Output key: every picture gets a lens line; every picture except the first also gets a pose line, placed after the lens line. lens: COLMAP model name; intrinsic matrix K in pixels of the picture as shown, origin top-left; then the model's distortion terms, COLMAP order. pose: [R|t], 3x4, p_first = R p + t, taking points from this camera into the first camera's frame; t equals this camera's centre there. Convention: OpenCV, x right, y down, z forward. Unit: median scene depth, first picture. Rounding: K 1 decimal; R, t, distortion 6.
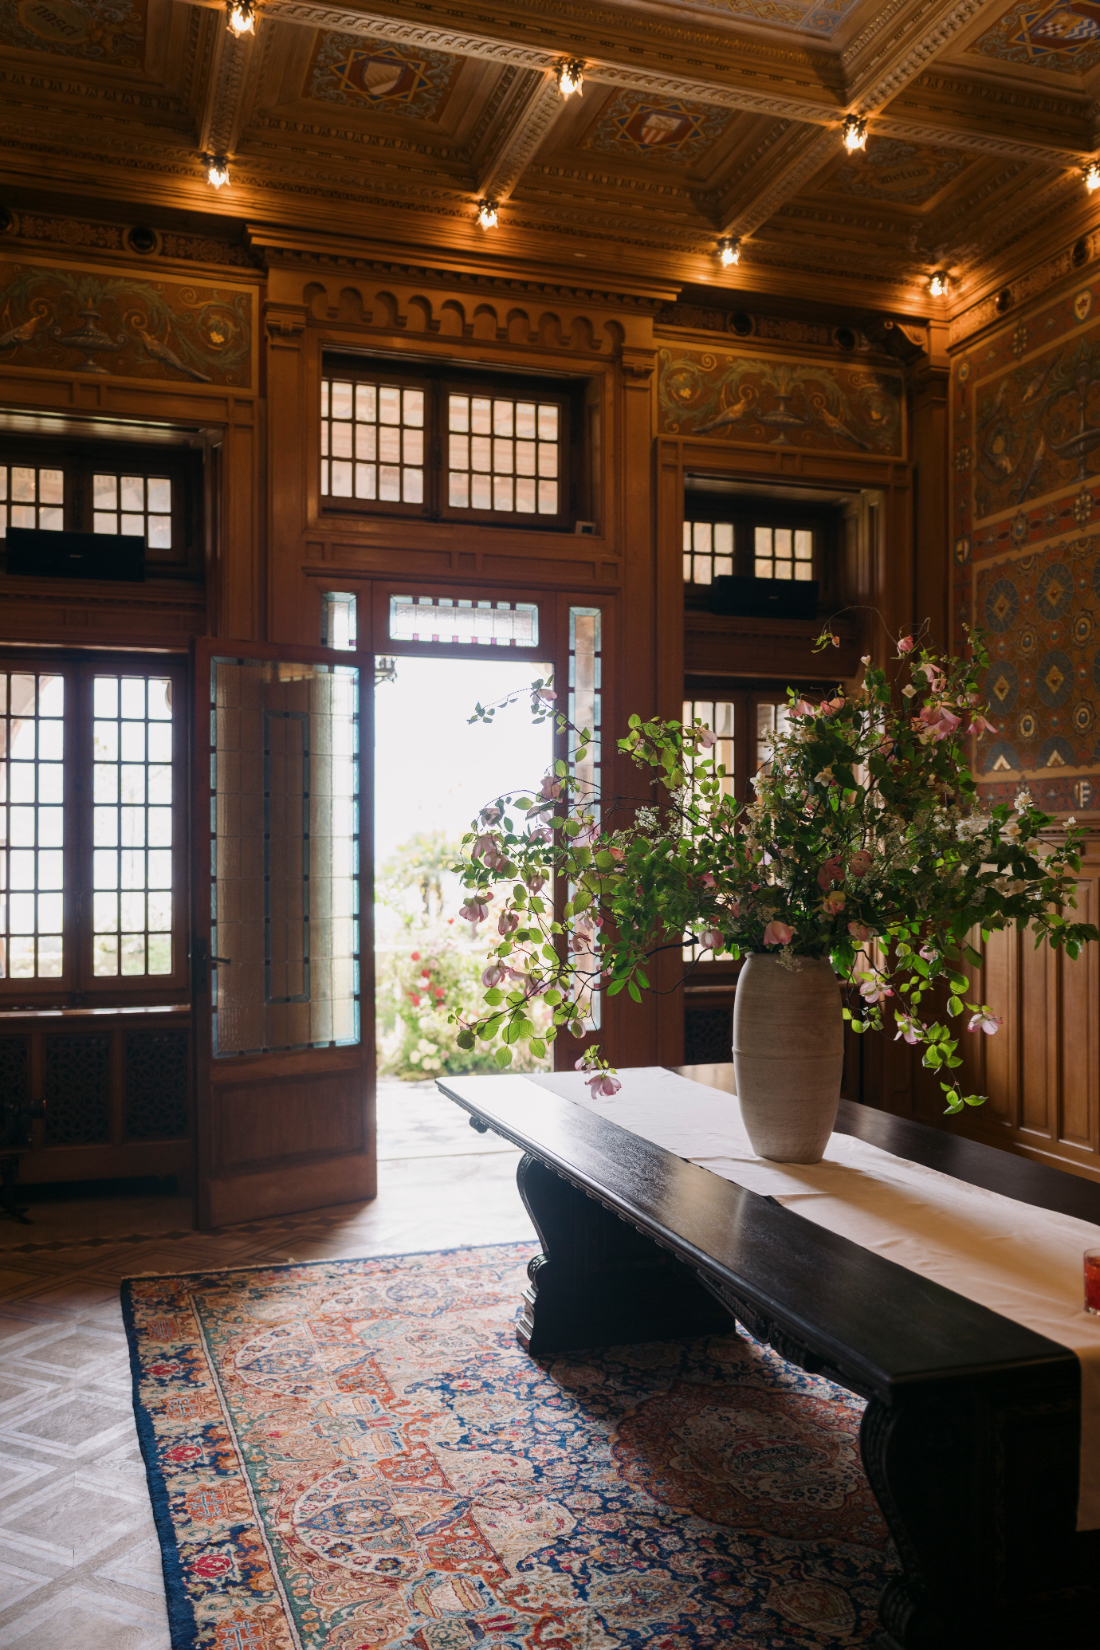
lens RADIAL K [[1497.7, 0, 634.5], [0, 1497.7, 781.3], [0, 0, 1]] dist [-0.002606, -0.000514]
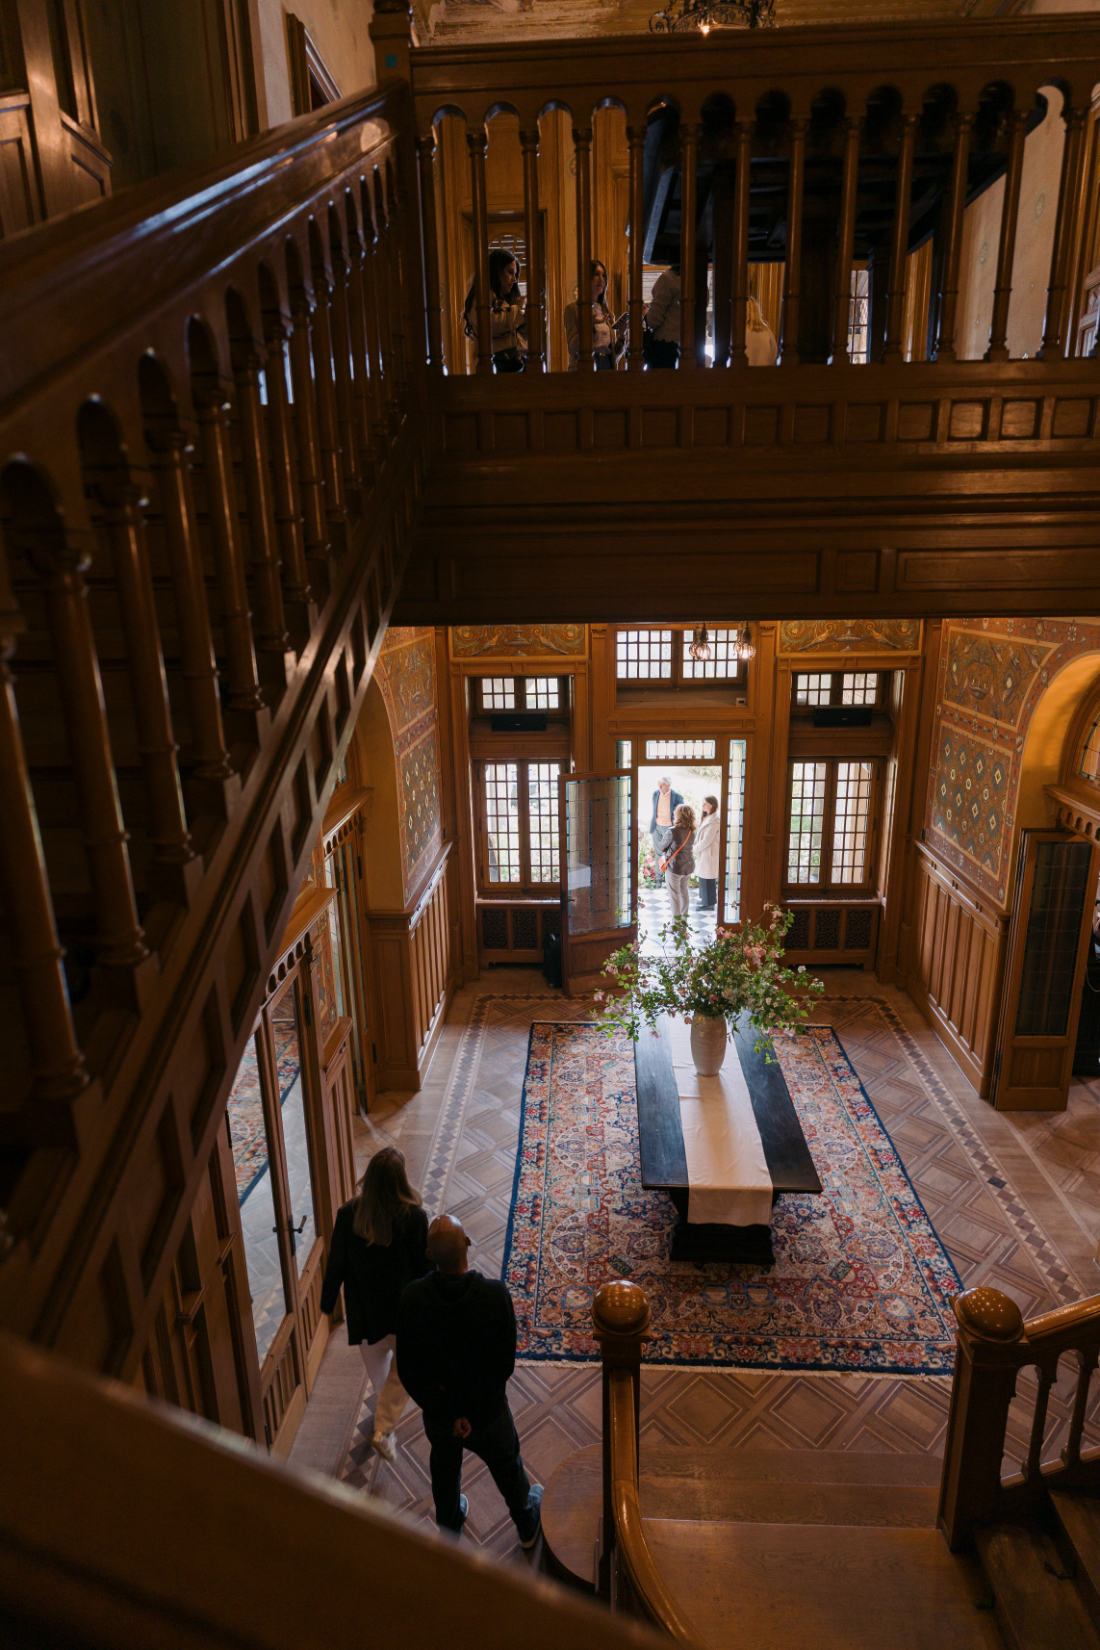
lens RADIAL K [[973.1, 0, 550.0], [0, 973.1, 825.0], [0, 0, 1]] dist [0.003891, 0.000662]
pose [[0.922902, 0.088166, -0.374804, 0.289323], [0.021219, 0.960305, 0.278145, -0.450389], [0.384449, -0.264654, 0.884396, -0.427318]]
